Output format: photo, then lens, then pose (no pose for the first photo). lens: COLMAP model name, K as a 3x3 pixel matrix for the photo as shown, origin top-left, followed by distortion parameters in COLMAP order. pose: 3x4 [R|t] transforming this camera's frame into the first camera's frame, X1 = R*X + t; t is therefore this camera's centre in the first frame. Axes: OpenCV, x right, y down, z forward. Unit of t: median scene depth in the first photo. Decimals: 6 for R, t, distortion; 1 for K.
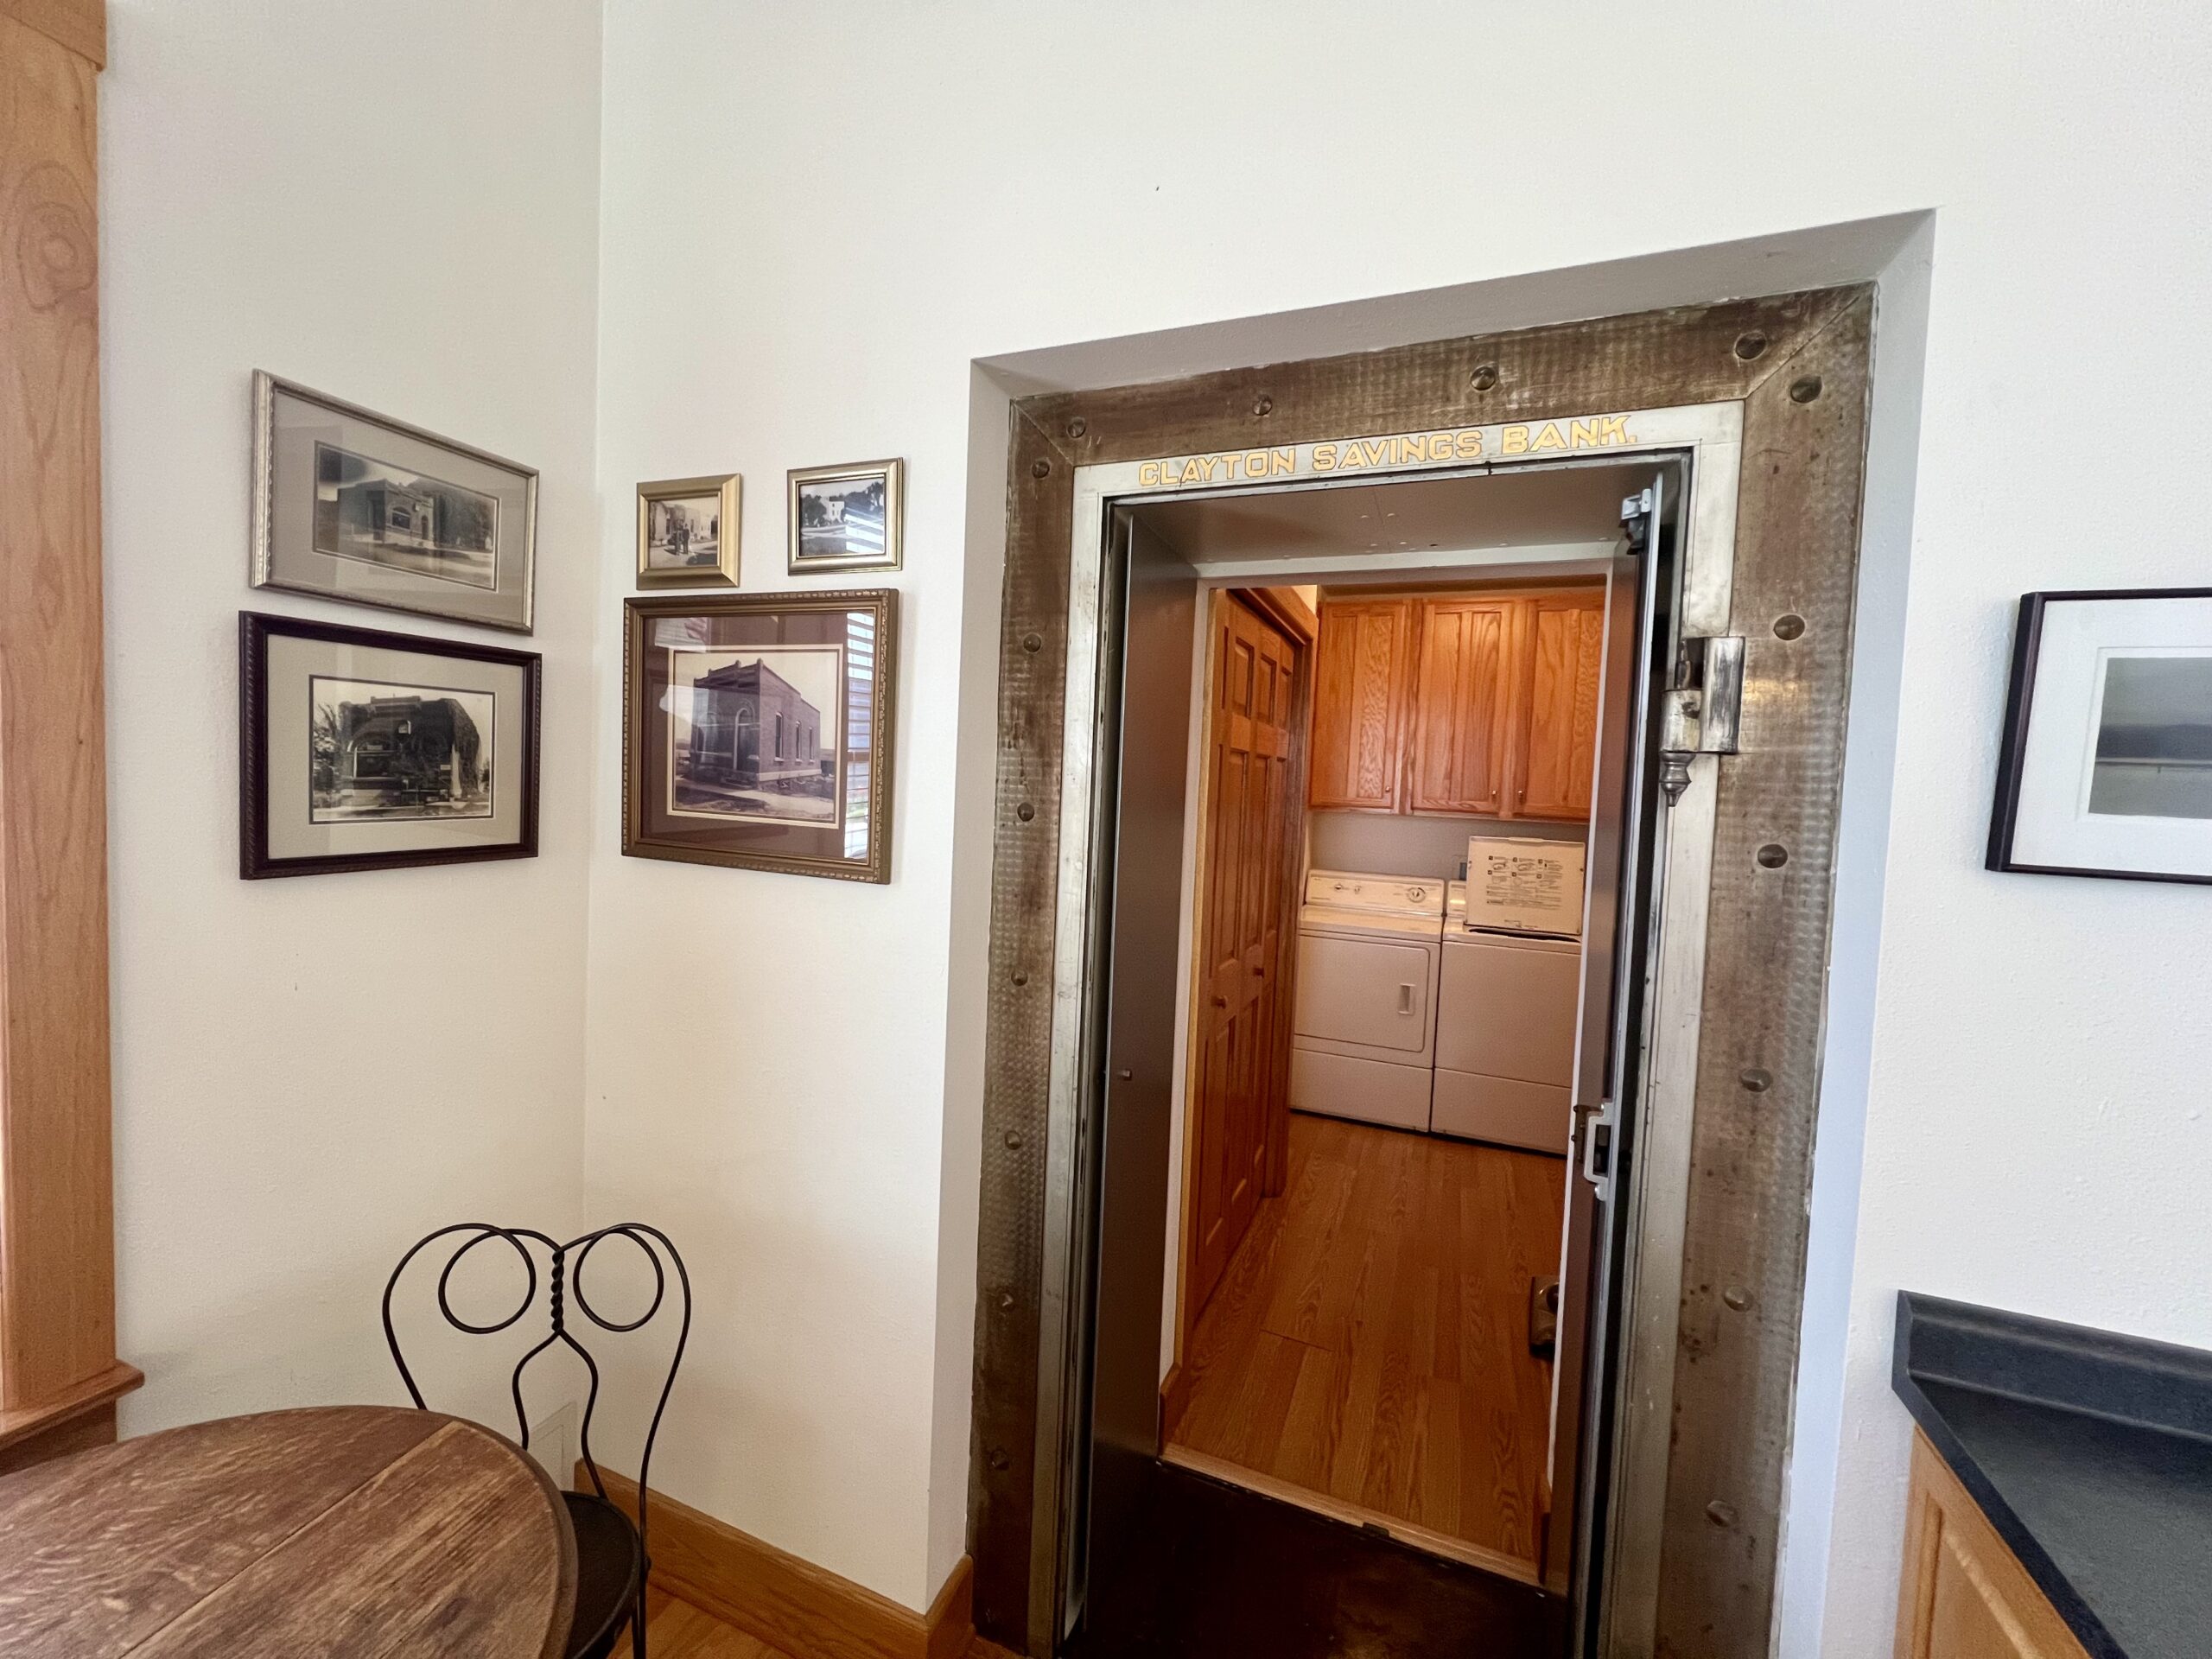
lens RADIAL K [[883.3, 0, 1098.3], [0, 883.3, 825.7], [0, 0, 1]] dist [-0.001600, 0.000088]
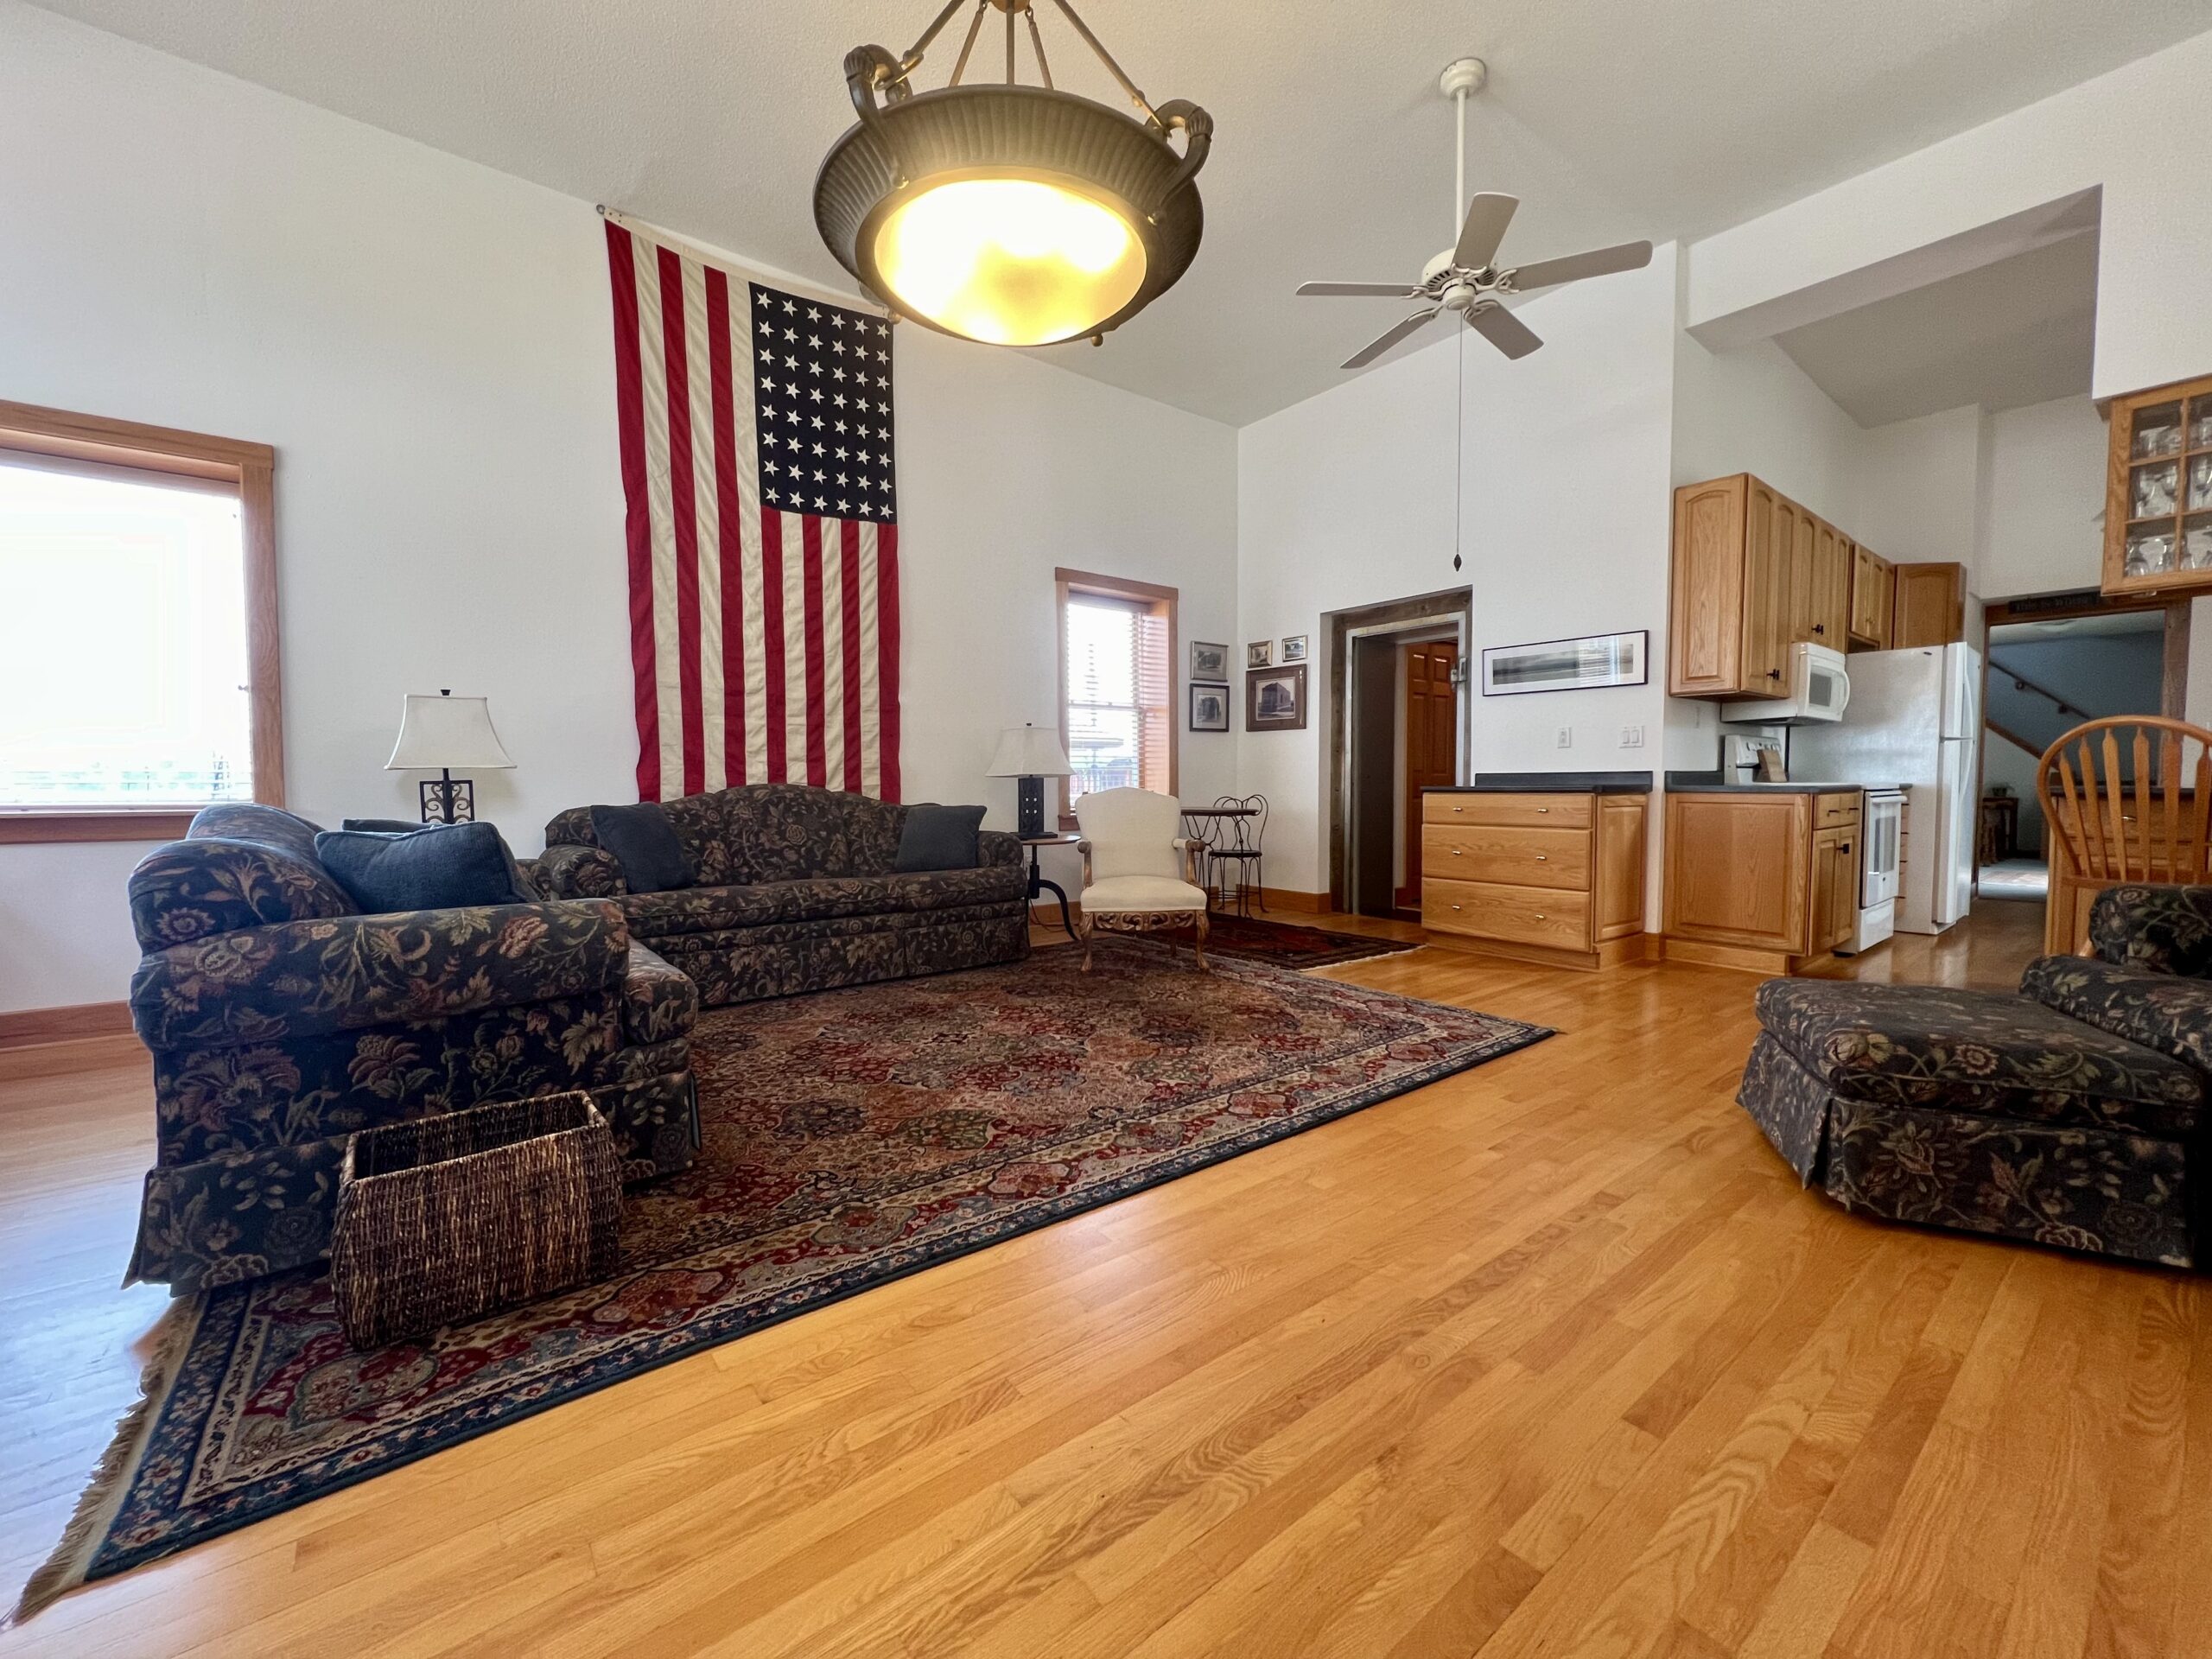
lens RADIAL K [[883.3, 0, 1098.7], [0, 883.3, 821.4], [0, 0, 1]] dist [-0.001600, 0.000088]
pose [[0.857199, -0.023152, -0.514465, 1.151041], [0.015961, 0.999703, -0.018395, 0.598272], [0.514739, 0.007557, 0.857314, -3.367688]]
